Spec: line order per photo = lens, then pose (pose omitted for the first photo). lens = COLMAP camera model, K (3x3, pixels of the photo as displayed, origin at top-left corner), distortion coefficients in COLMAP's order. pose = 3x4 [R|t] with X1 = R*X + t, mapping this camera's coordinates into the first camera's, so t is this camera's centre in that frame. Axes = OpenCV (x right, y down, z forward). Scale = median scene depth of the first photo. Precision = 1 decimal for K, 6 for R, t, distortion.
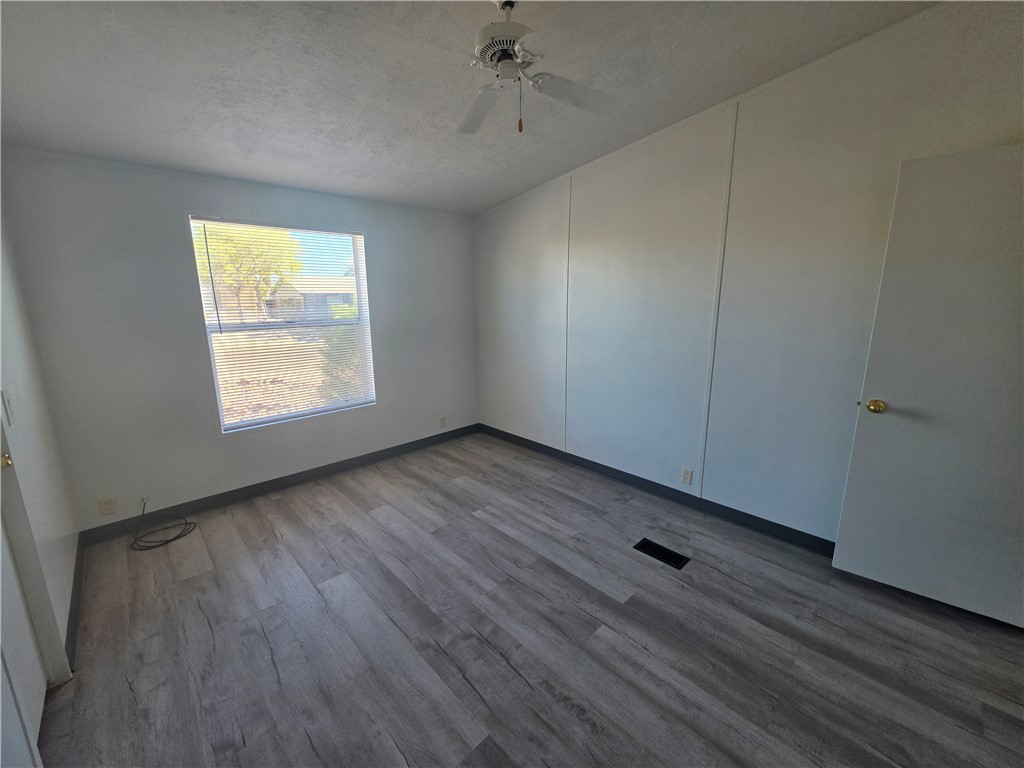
lens RADIAL K [[412.0, 0, 506.9], [0, 412.0, 376.4], [0, 0, 1]] dist [-0.006175, 0.001450]
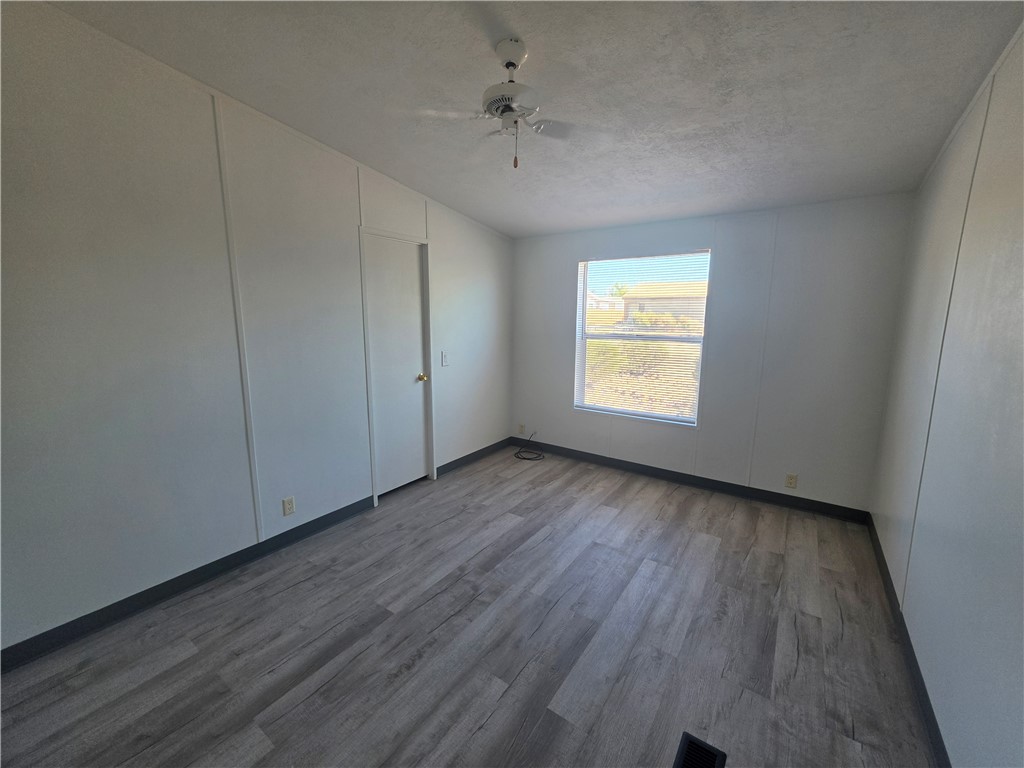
lens RADIAL K [[412.0, 0, 512.9], [0, 412.0, 375.5], [0, 0, 1]] dist [-0.006175, 0.001450]
pose [[0.199737, 0.153580, -0.967739, 0.756868], [-0.190849, 0.974823, 0.115314, -0.114959], [0.961084, 0.161659, 0.224018, 0.537539]]
